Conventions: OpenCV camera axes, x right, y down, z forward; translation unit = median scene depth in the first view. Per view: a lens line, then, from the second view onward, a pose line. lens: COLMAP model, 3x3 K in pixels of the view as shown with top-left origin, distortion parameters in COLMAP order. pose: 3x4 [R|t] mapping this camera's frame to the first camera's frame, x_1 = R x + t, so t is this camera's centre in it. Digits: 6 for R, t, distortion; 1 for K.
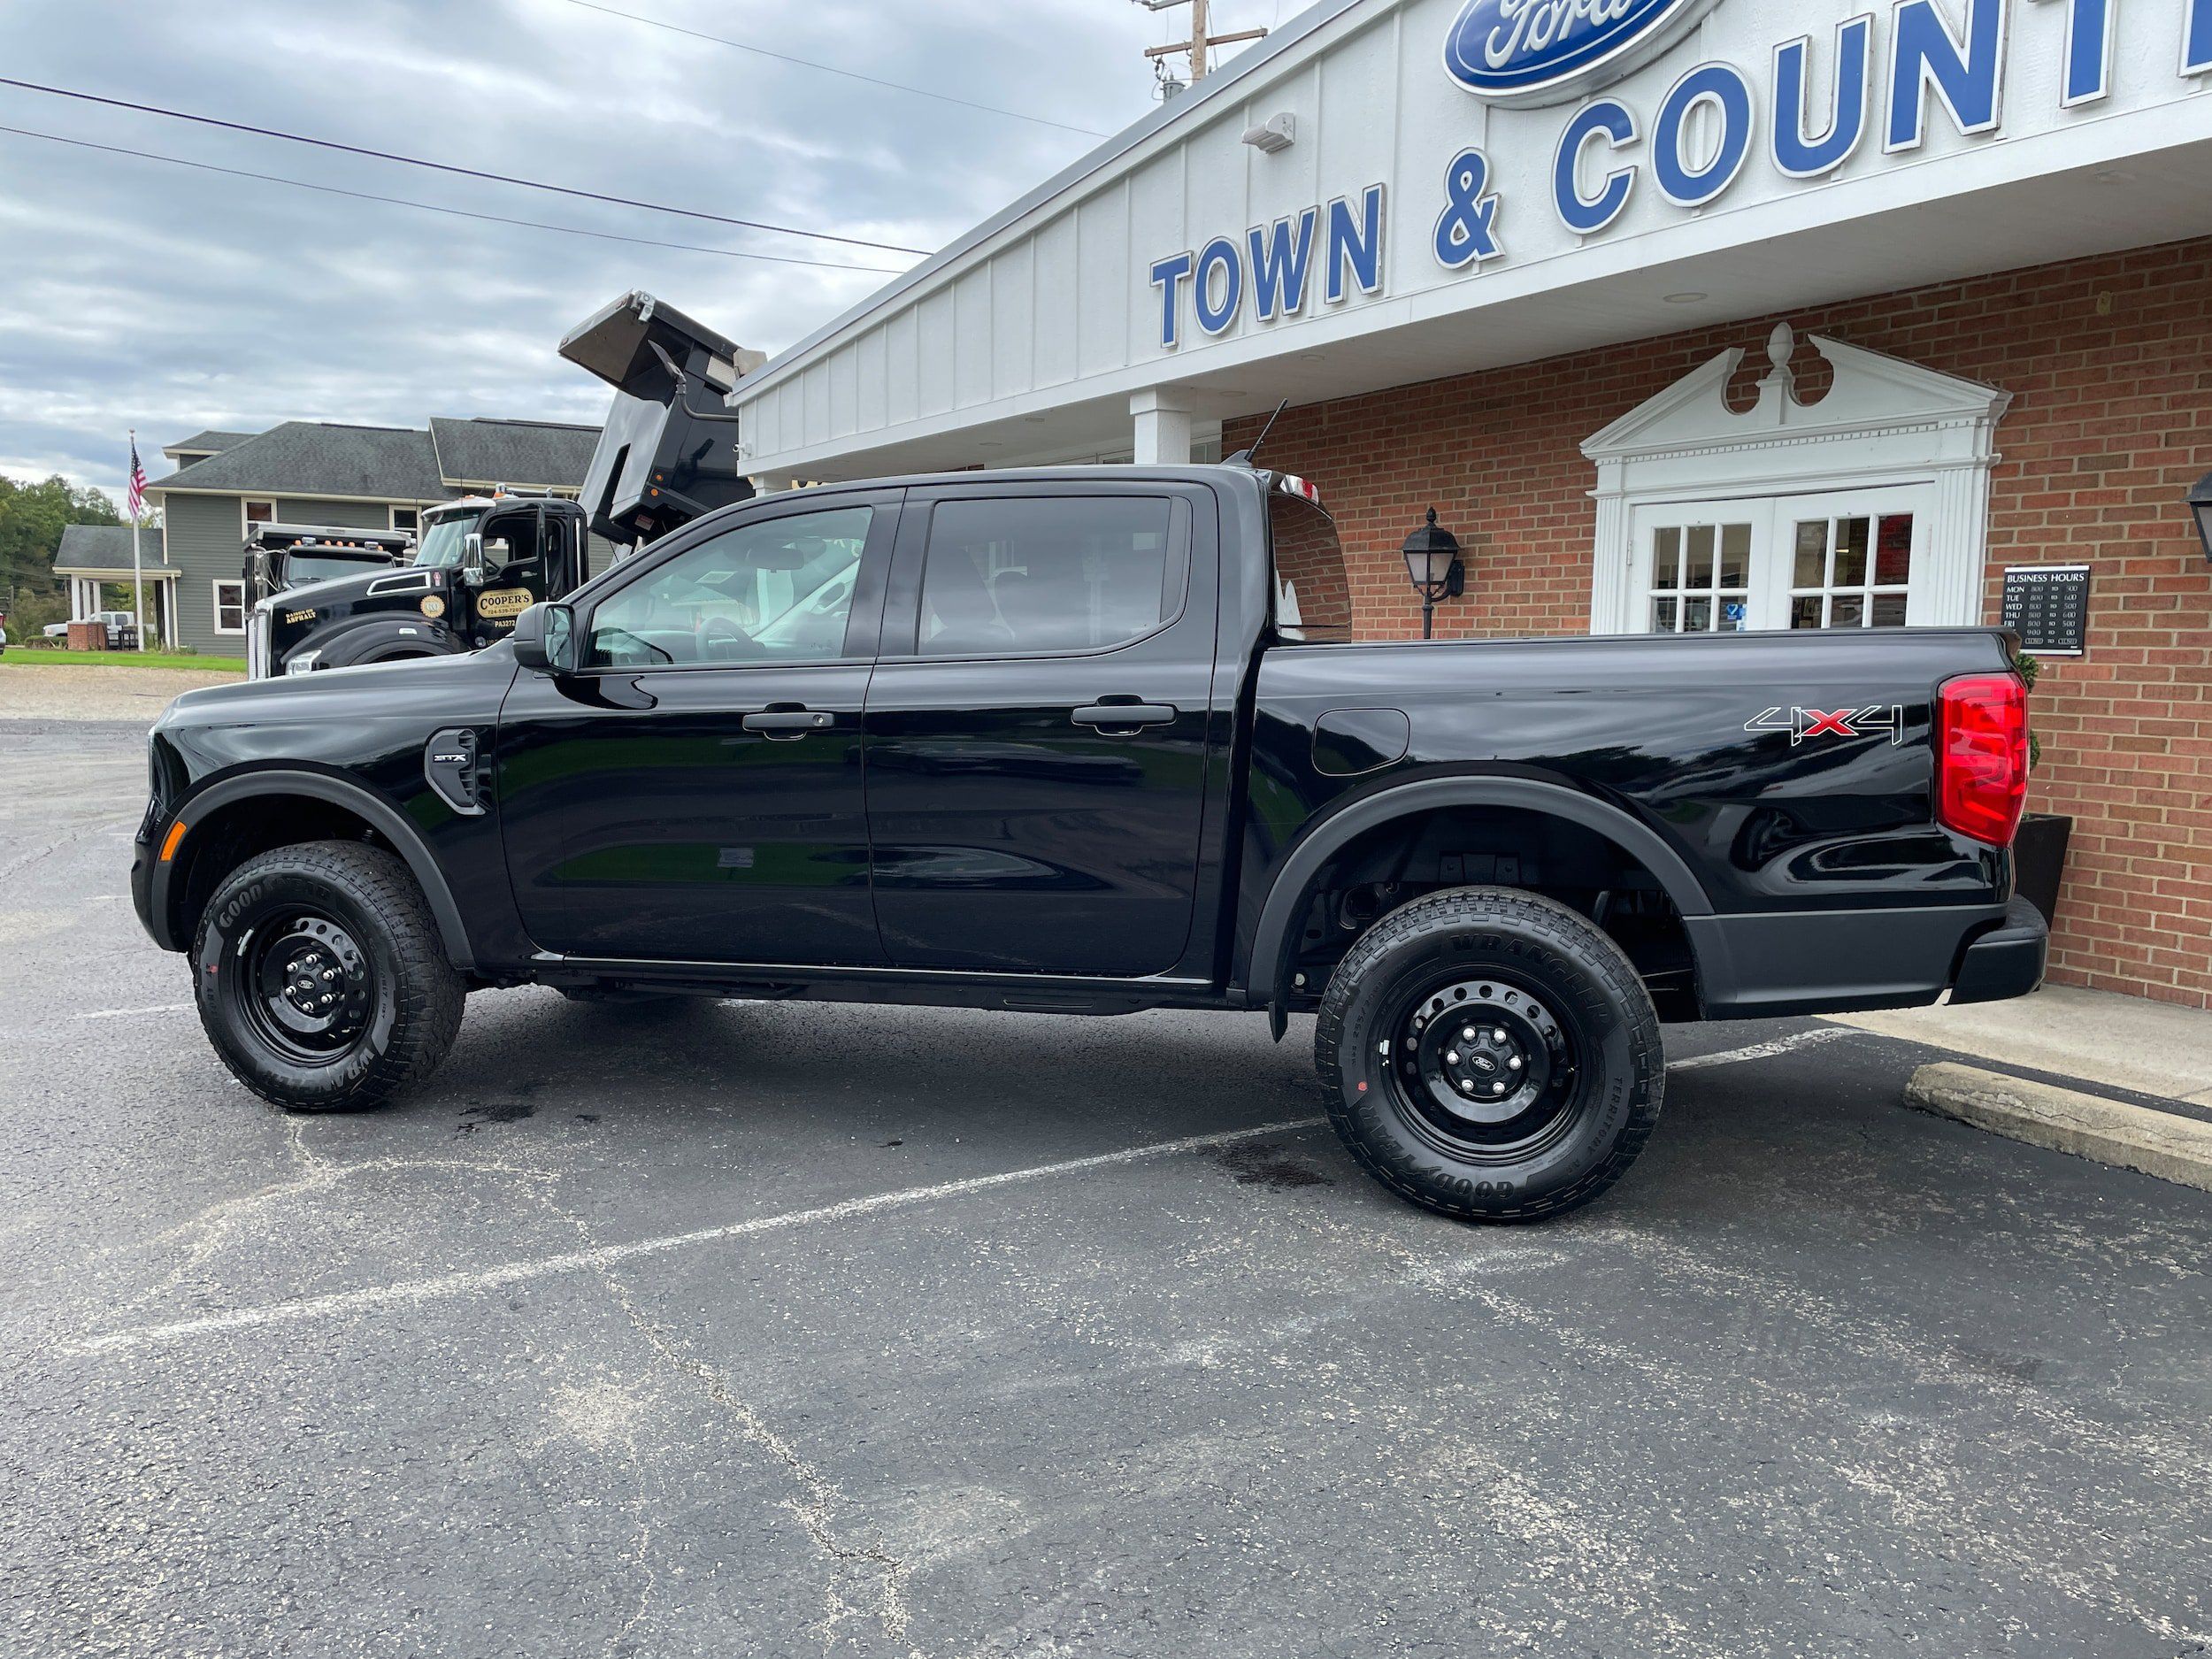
lens RADIAL K [[1663.0, 0, 1070.1], [0, 1663.0, 803.4], [0, 0, 1]] dist [0.096833, -0.121168]
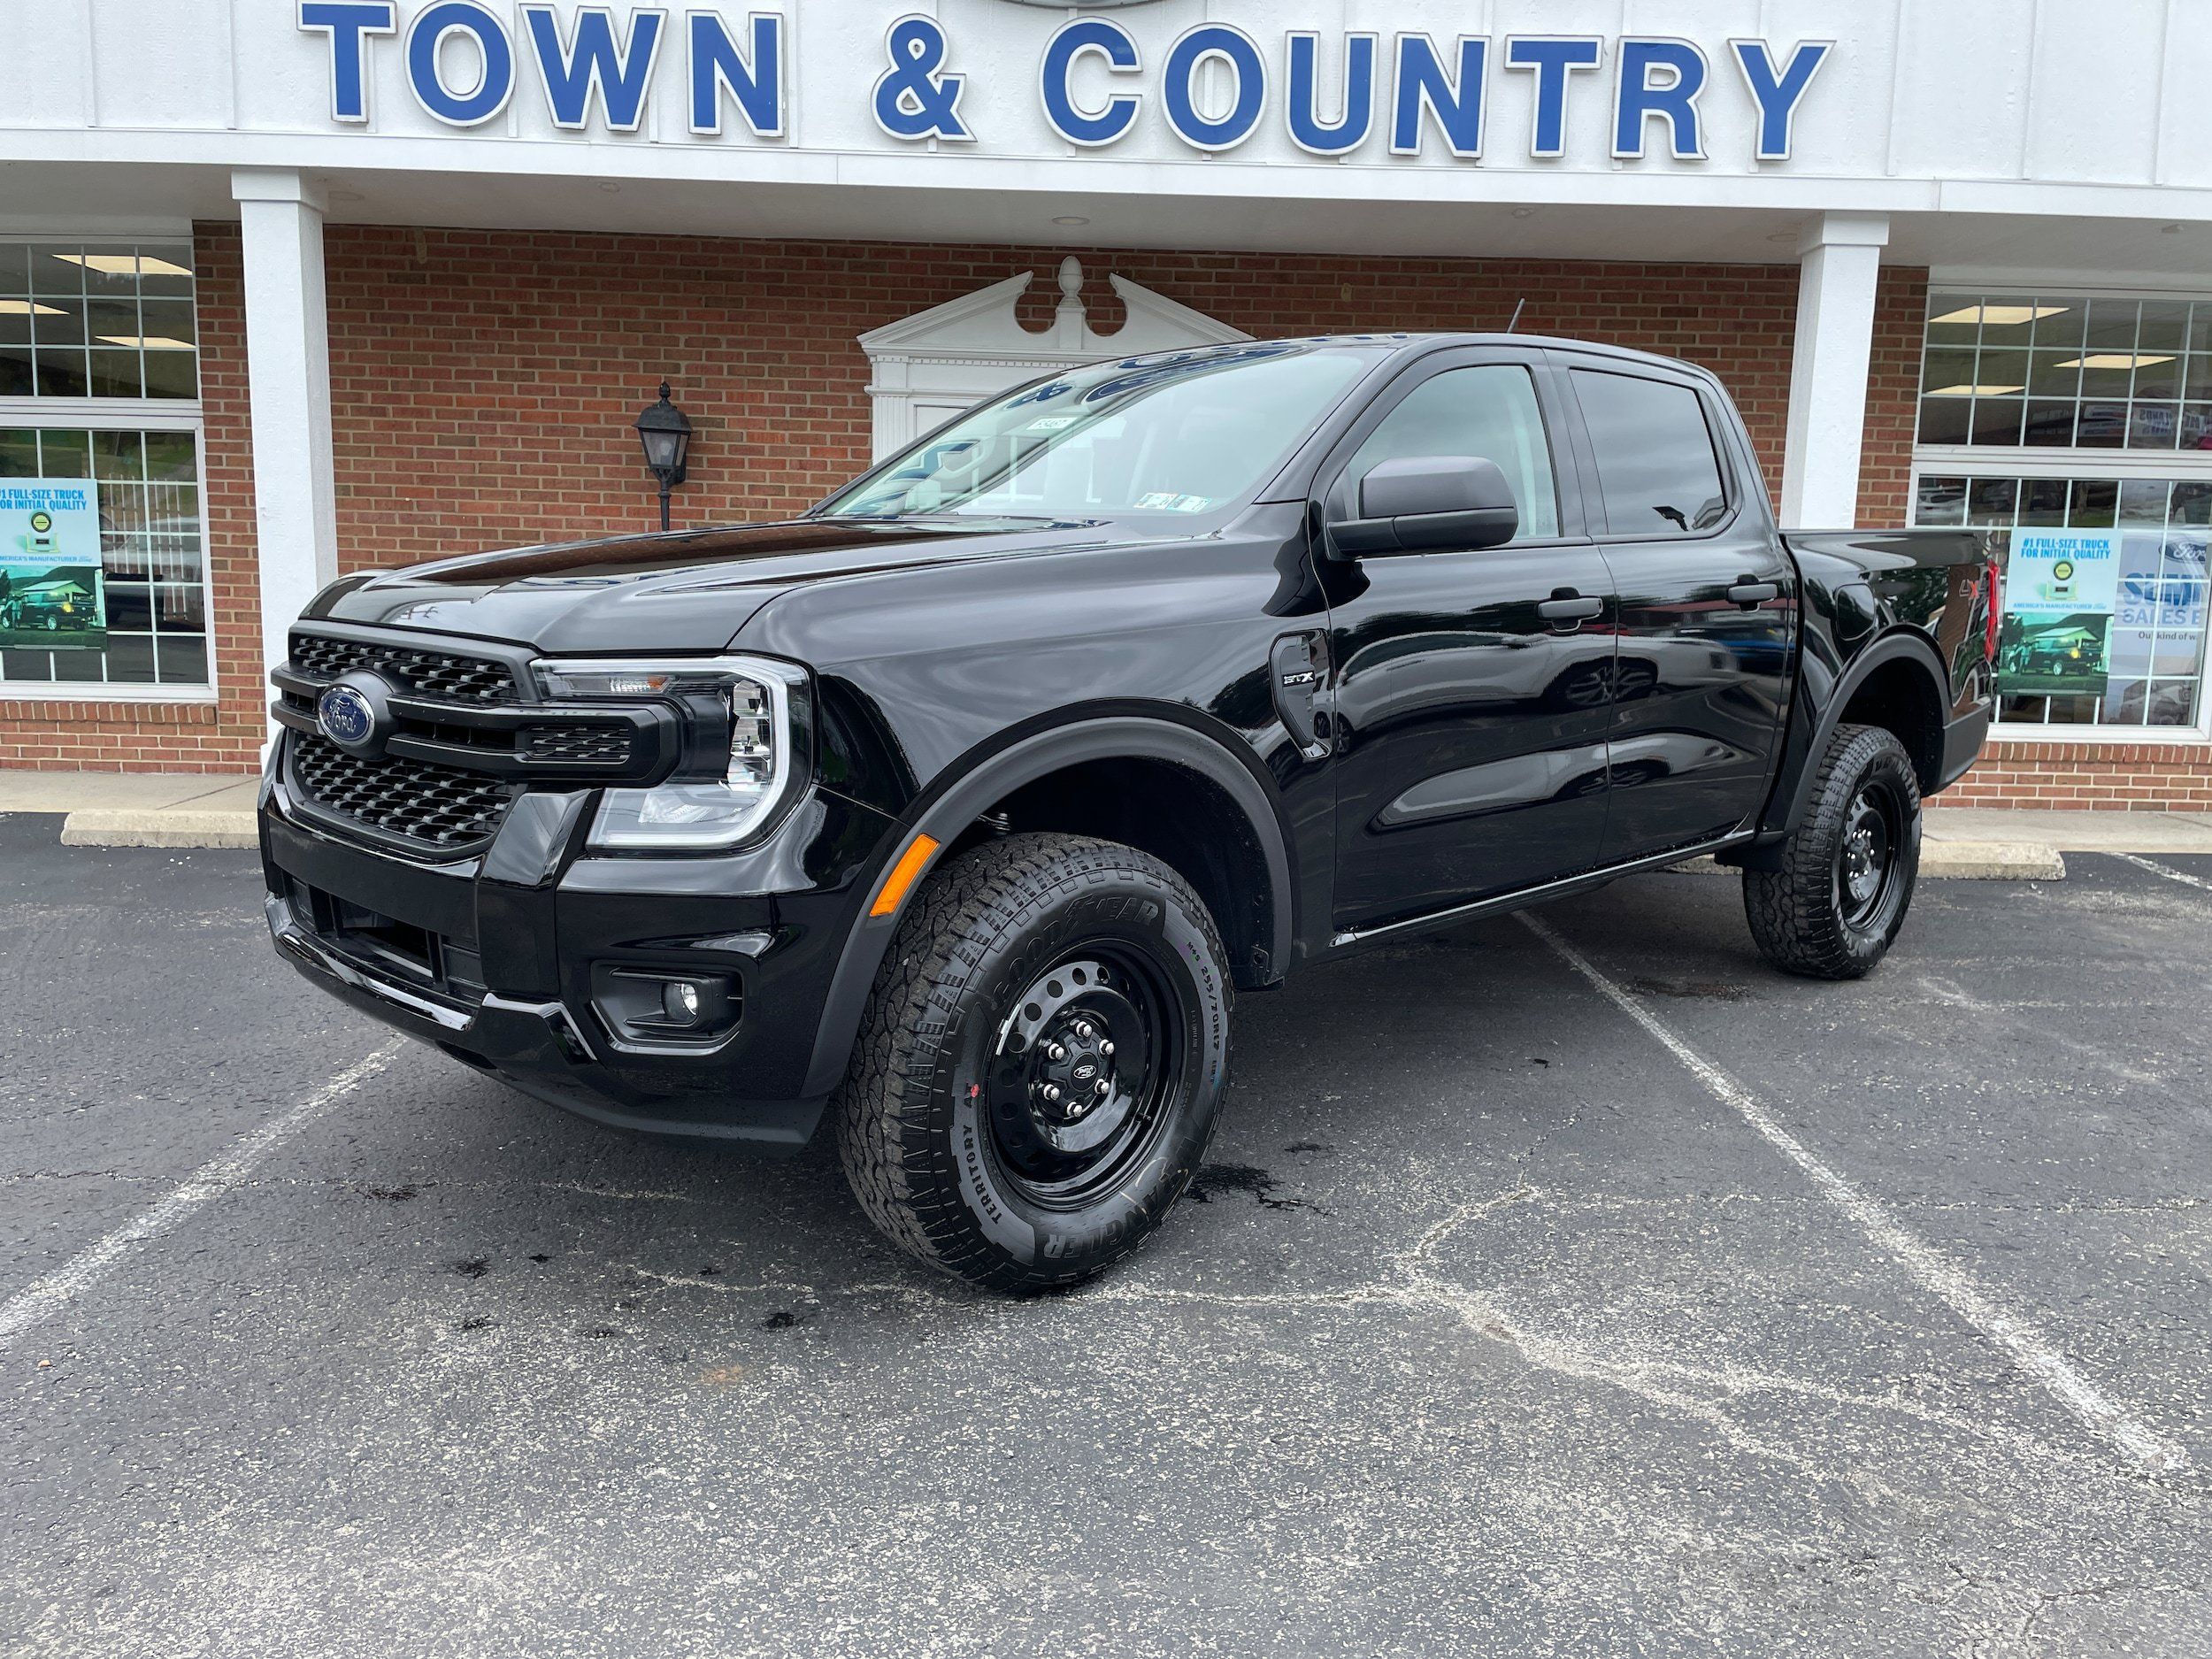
lens RADIAL K [[1674.9, 0, 1114.5], [0, 1674.9, 804.0], [0, 0, 1]] dist [0.100679, -0.132142]
pose [[0.480117, -0.119026, 0.869092, -0.698969], [0.071327, 0.992768, 0.096560, -0.032781], [-0.874300, 0.015629, 0.485135, 0.510084]]
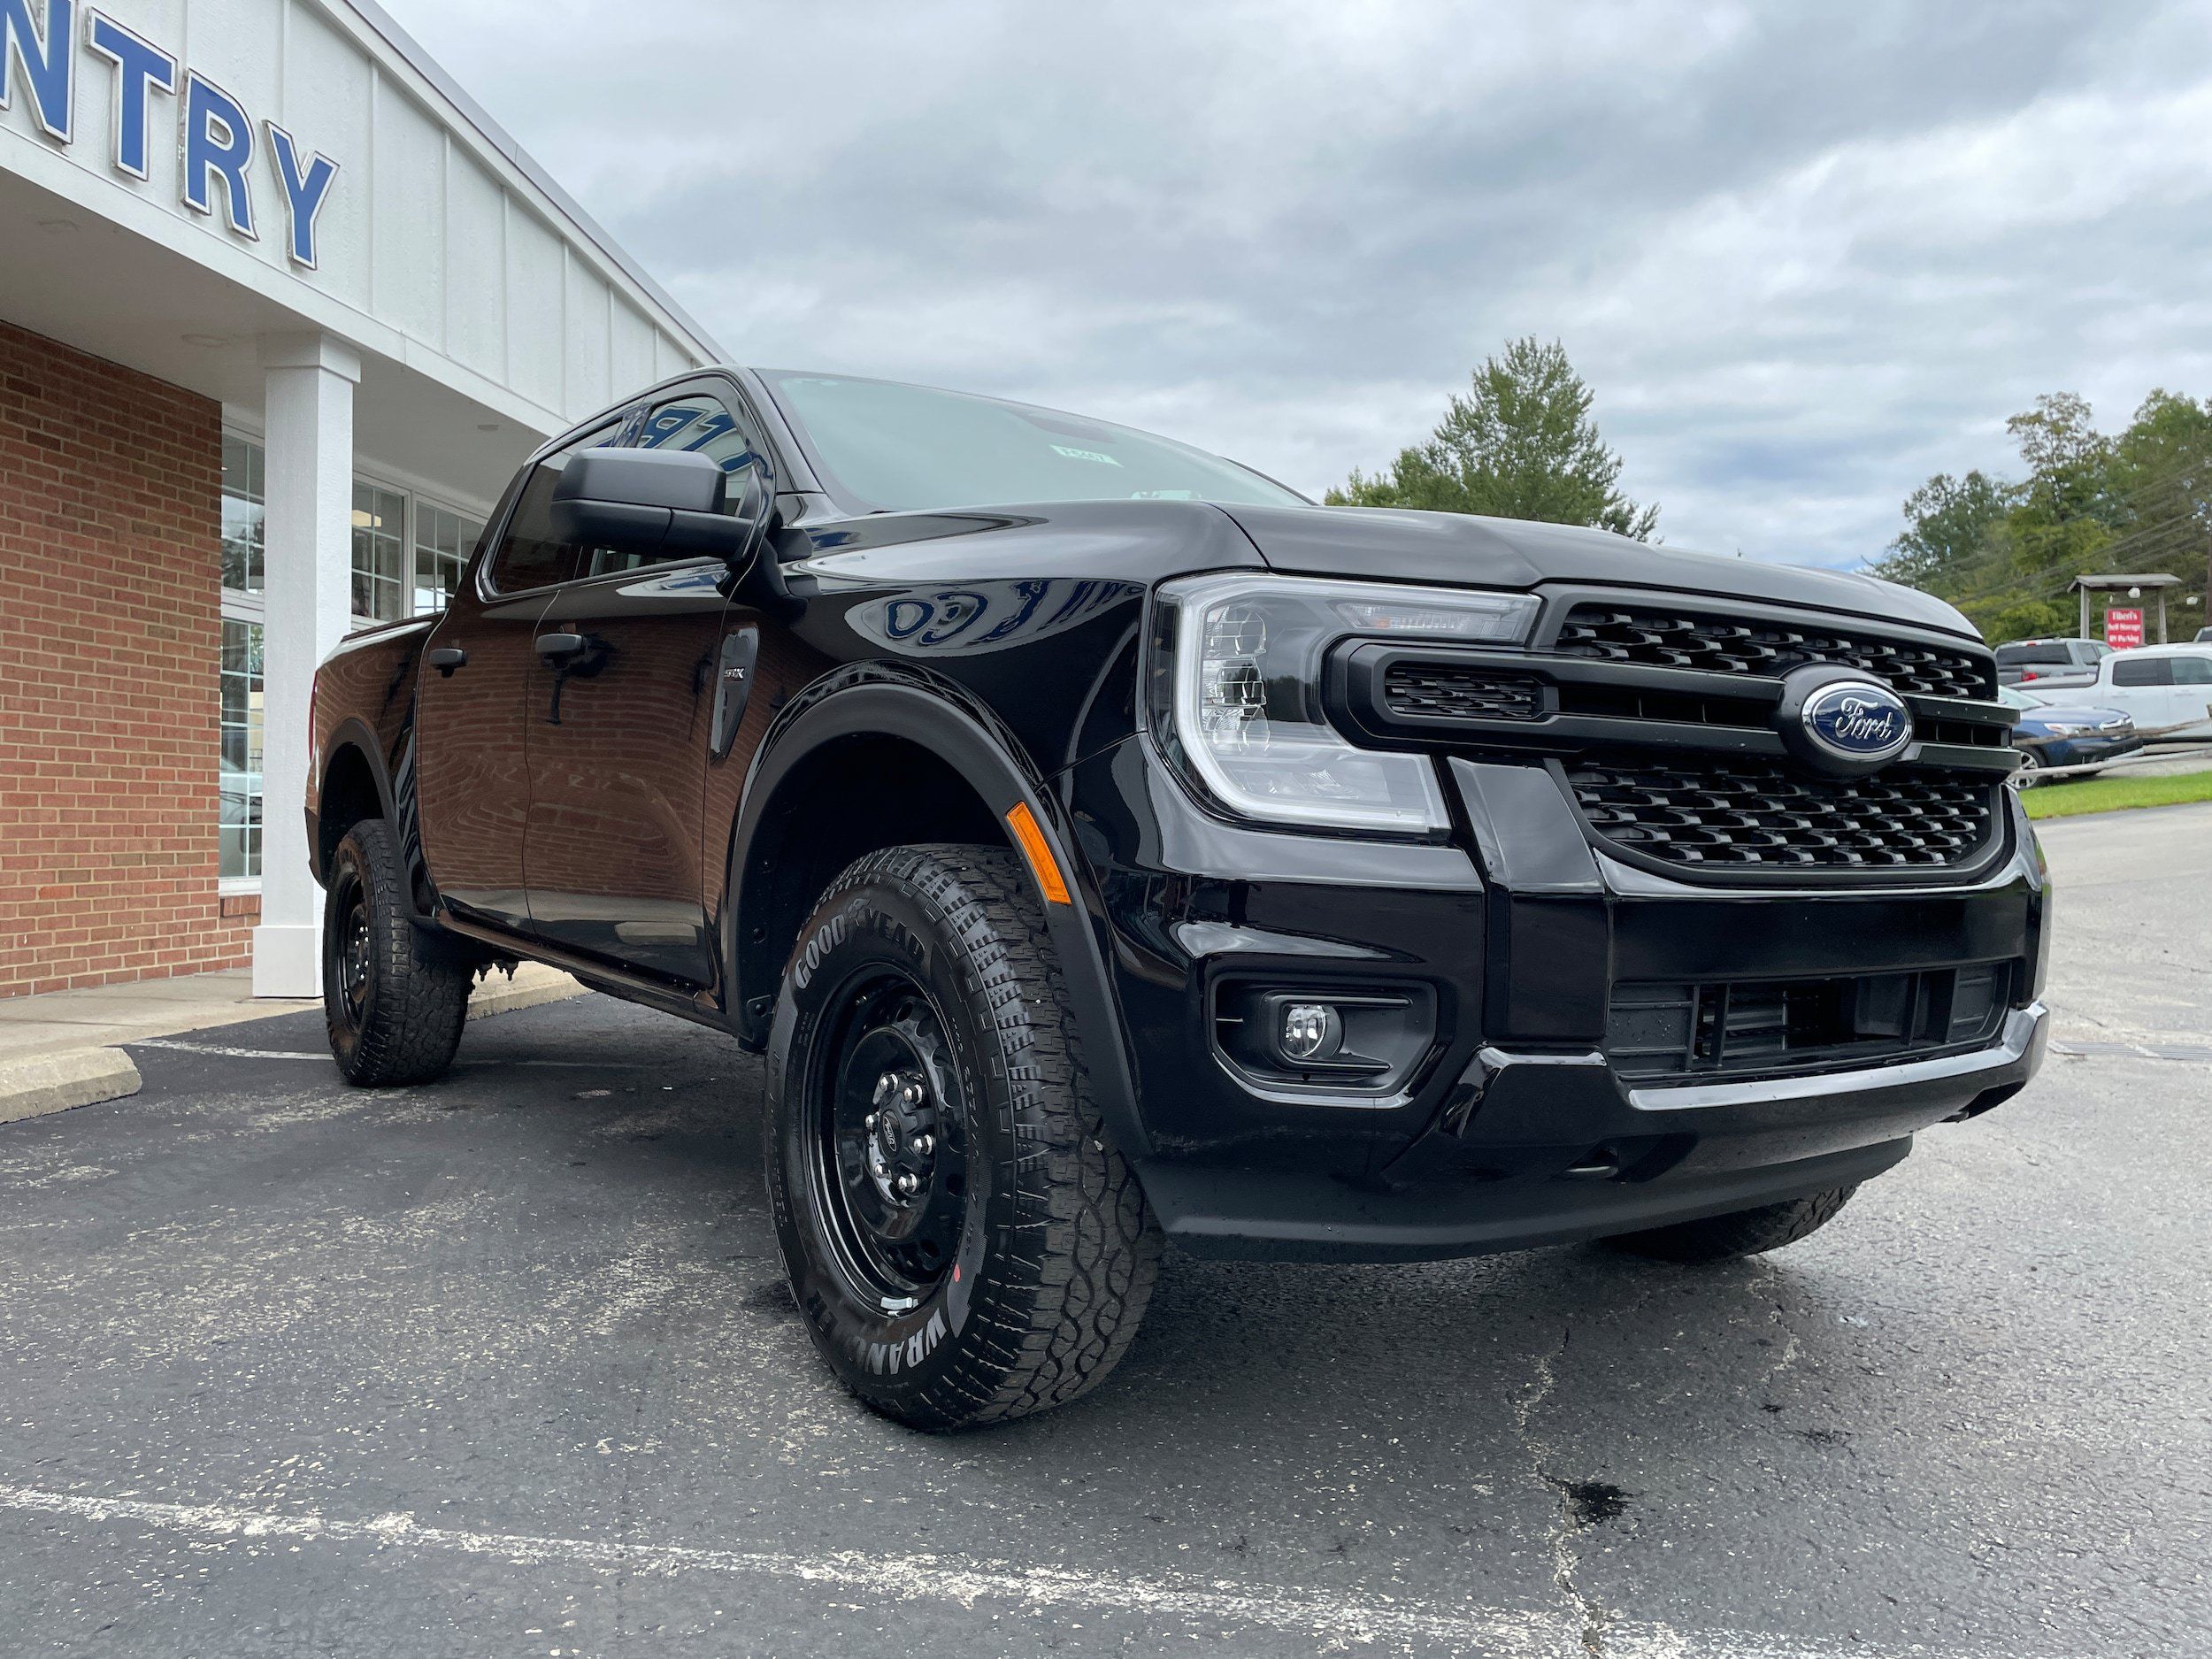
lens RADIAL K [[1674.9, 0, 1114.5], [0, 1674.9, 804.0], [0, 0, 1]] dist [0.100679, -0.132142]
pose [[-0.790139, -0.009528, 0.612854, -0.498177], [0.044131, 0.996400, 0.072388, -0.038892], [-0.611337, 0.084242, -0.786874, 1.227026]]
